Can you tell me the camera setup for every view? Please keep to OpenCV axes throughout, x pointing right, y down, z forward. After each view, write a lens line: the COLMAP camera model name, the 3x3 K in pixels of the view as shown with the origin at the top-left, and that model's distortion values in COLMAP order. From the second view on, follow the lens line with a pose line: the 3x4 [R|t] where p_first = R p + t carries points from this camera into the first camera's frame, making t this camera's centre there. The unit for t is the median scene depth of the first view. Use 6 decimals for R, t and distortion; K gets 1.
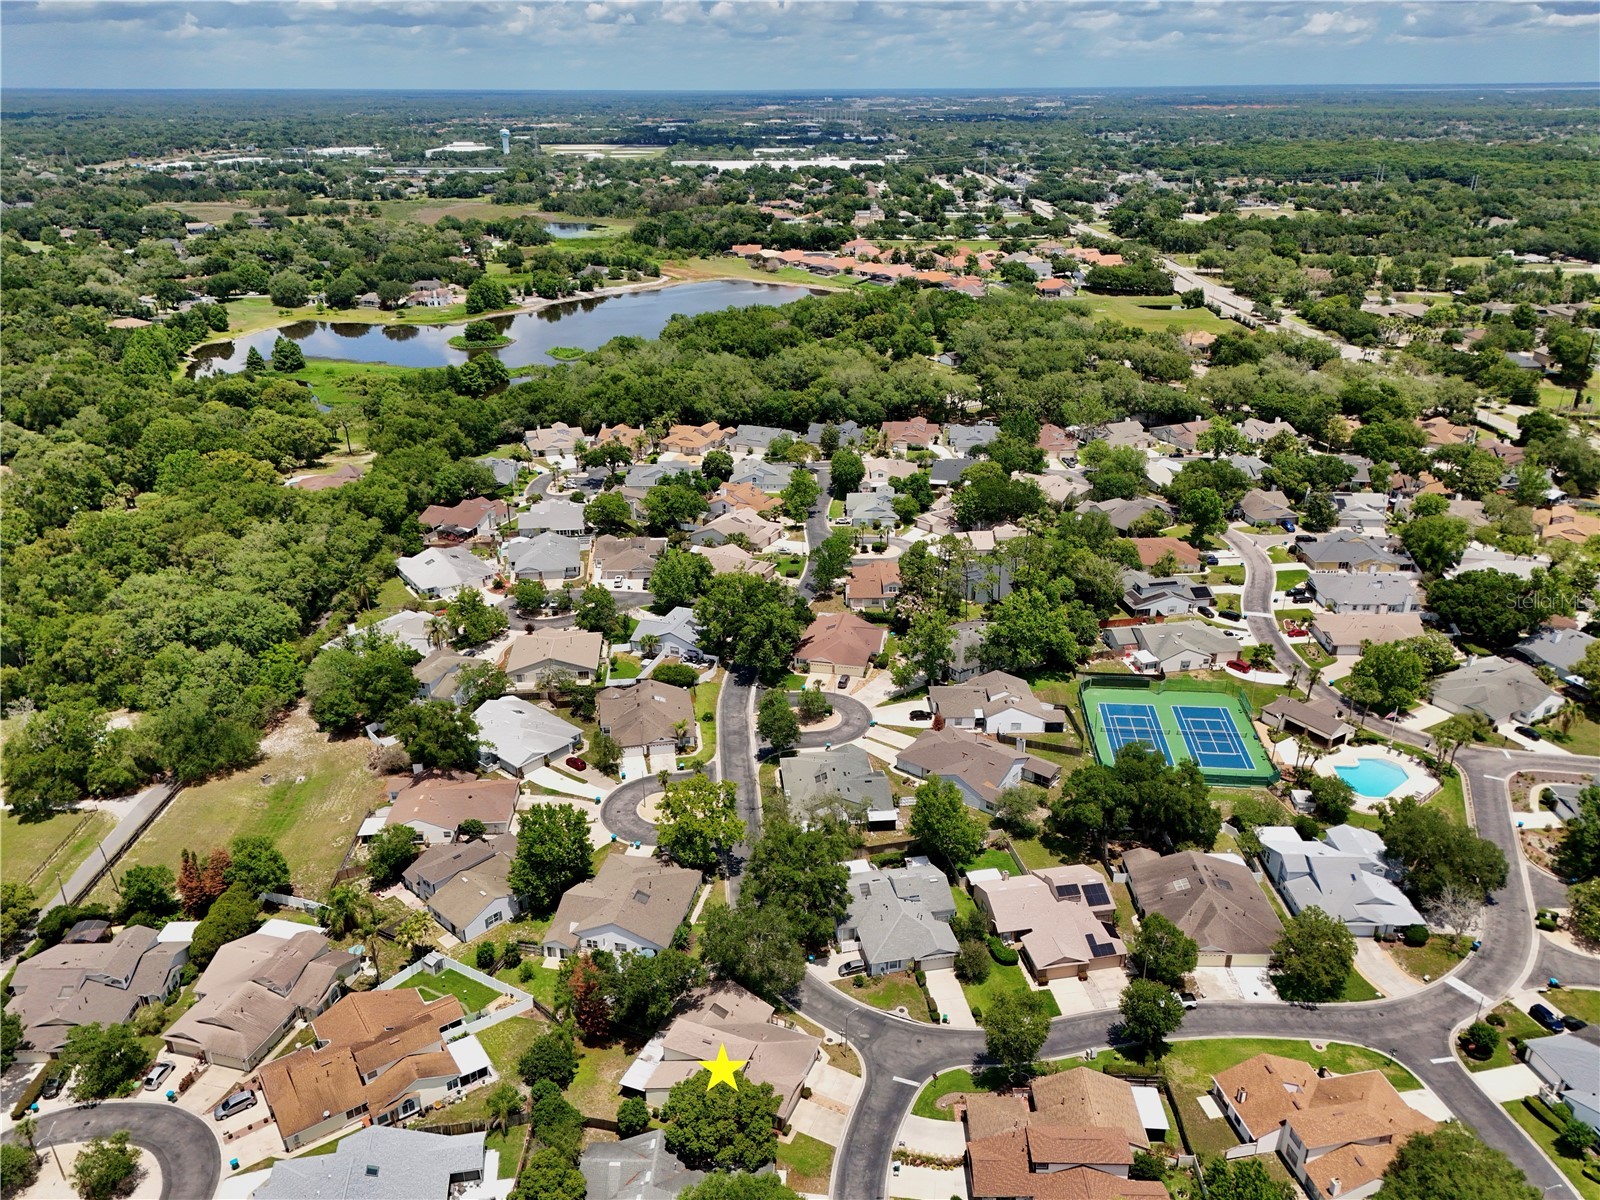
lens RADIAL K [[1176.7, 0, 804.5], [0, 1176.7, 612.6], [0, 0, 1]] dist [0.070692, -0.062767]
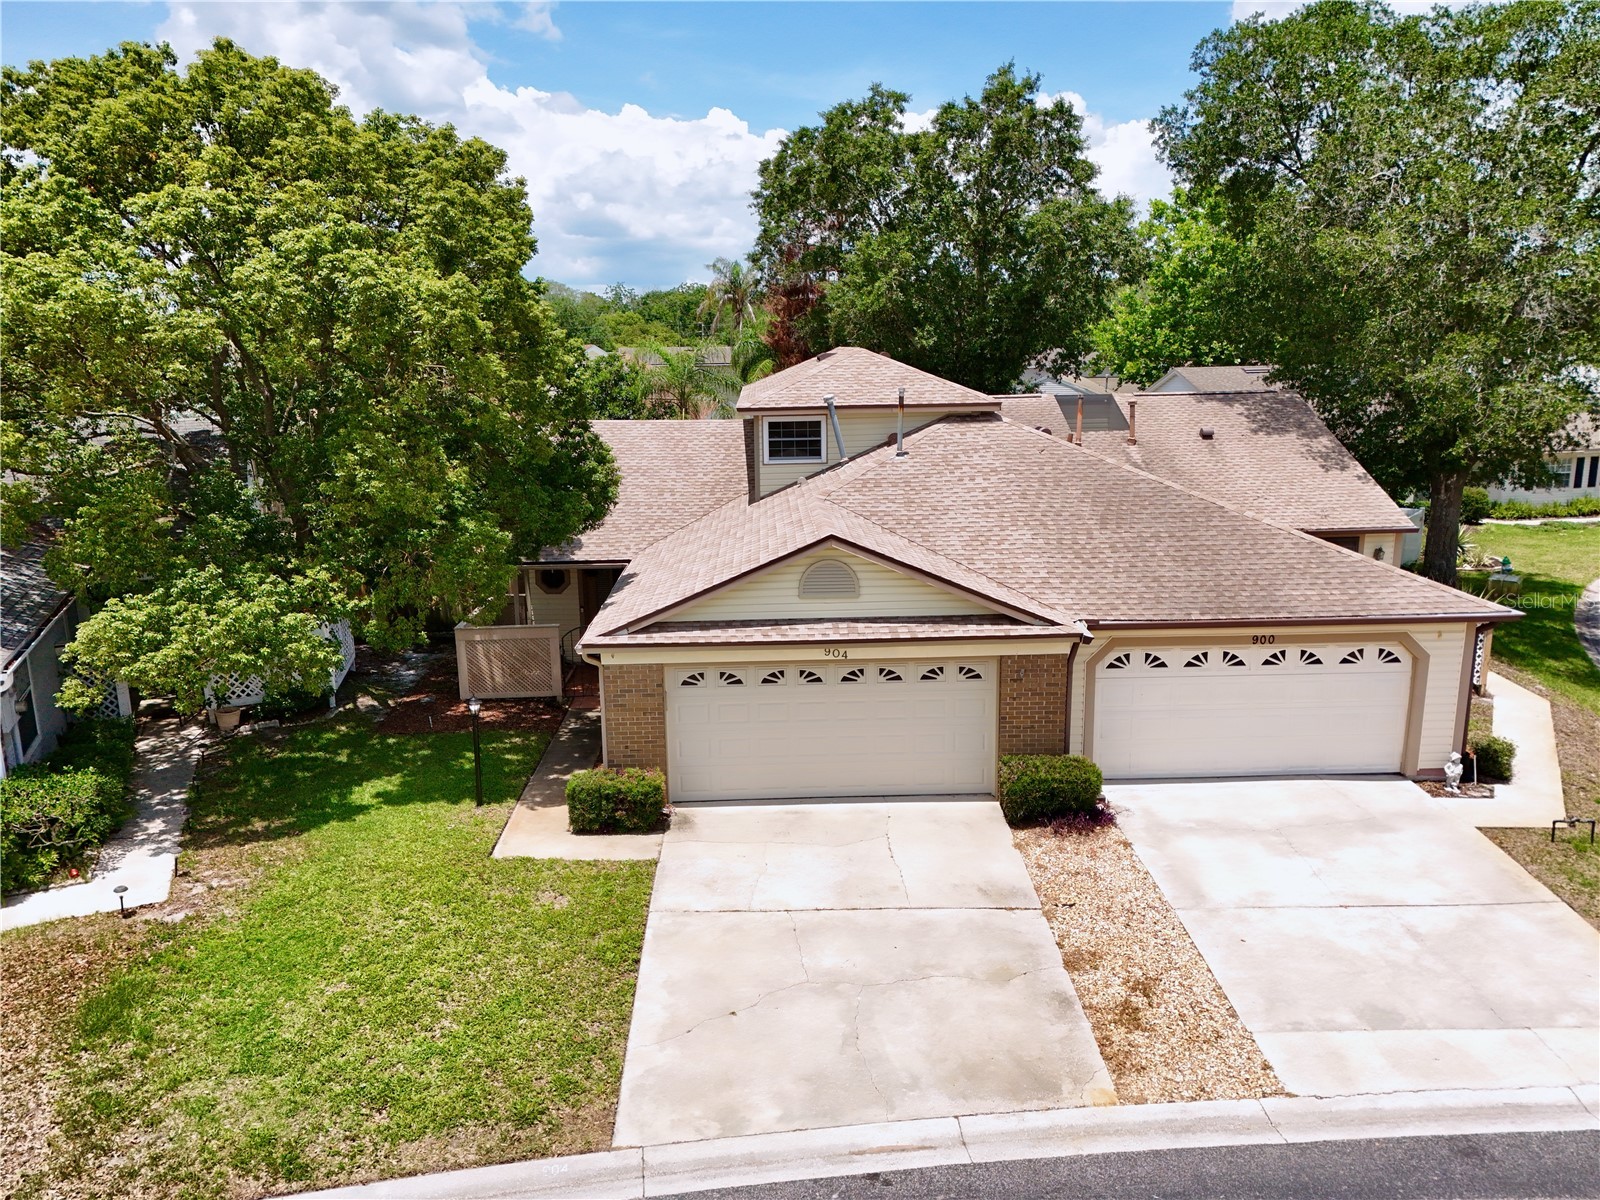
lens RADIAL K [[1176.7, 0, 804.5], [0, 1176.7, 612.6], [0, 0, 1]] dist [0.070692, -0.062767]
pose [[0.415872, 0.200987, -0.886936, 0.068004], [-0.356763, 0.933150, 0.044178, 0.299859], [0.836523, 0.298053, 0.459775, 0.706683]]
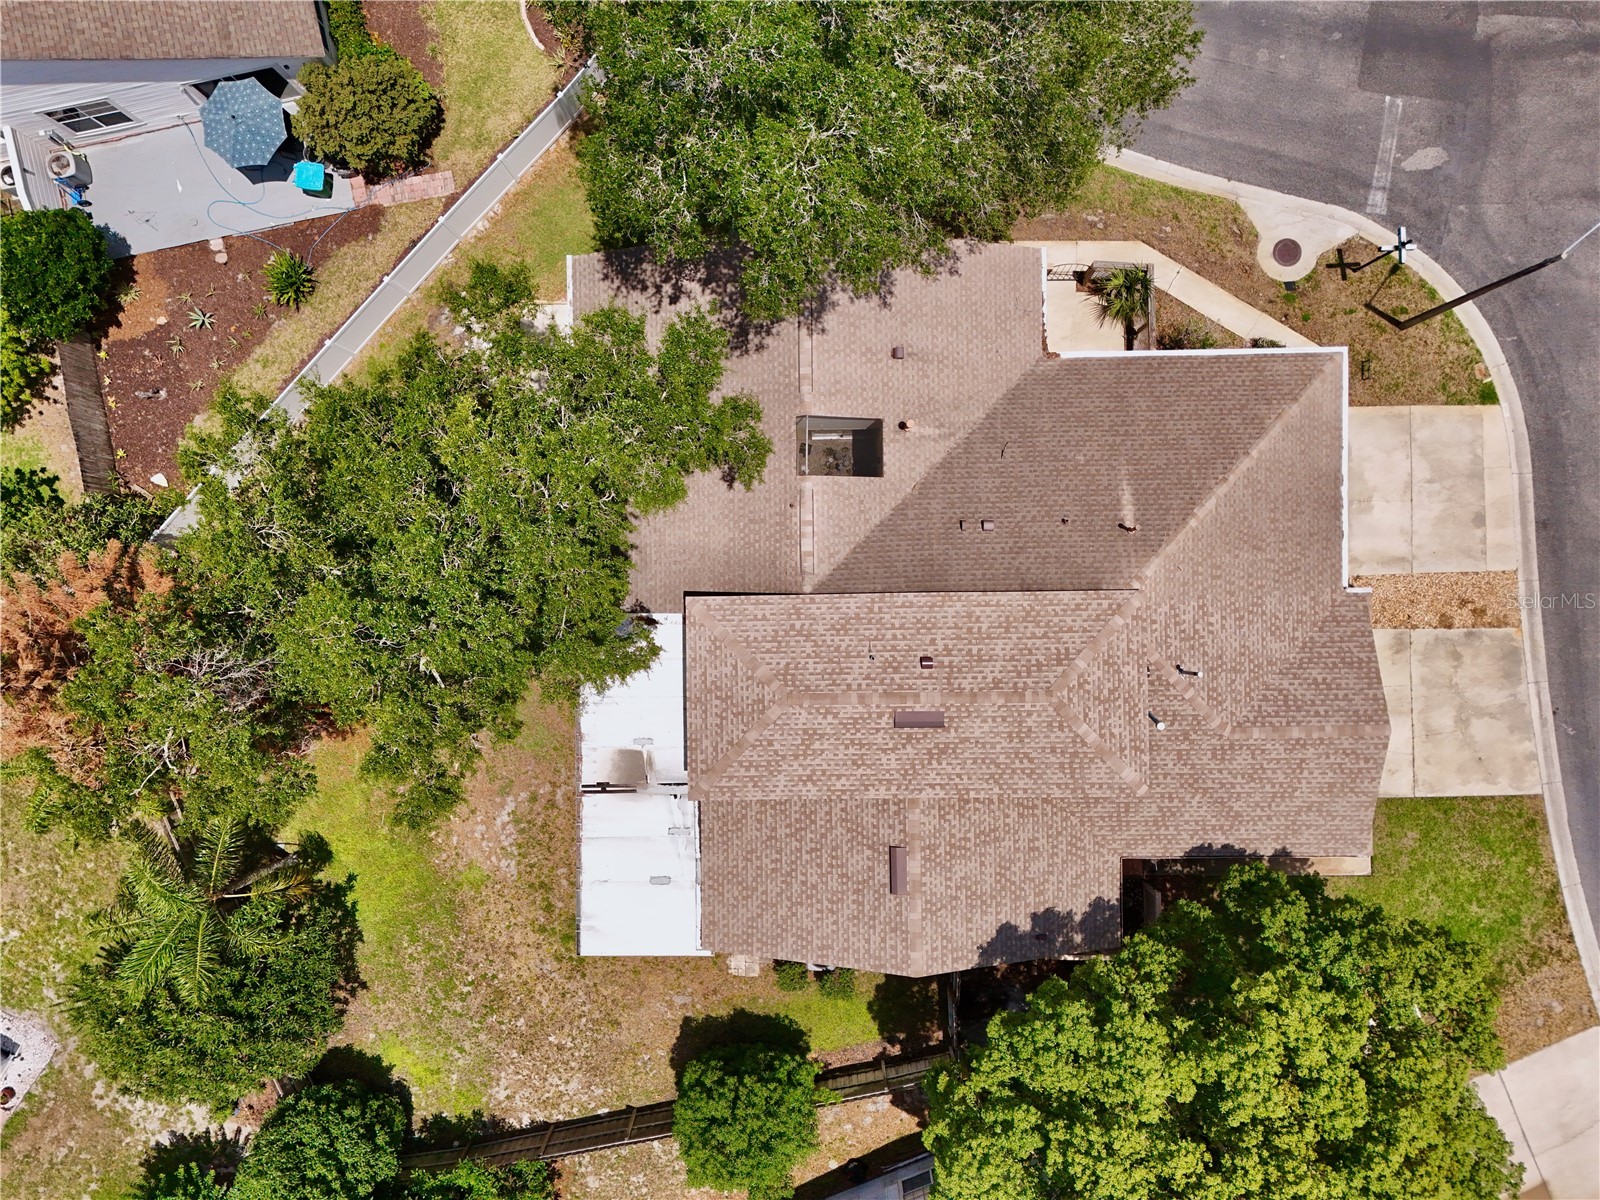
lens RADIAL K [[1176.7, 0, 804.5], [0, 1176.7, 612.6], [0, 0, 1]] dist [0.070692, -0.062767]
pose [[0.918552, -0.395015, -0.014990, -0.067935], [0.170779, 0.362352, 0.916262, 0.136440], [-0.356506, -0.844194, 0.400300, 0.722765]]
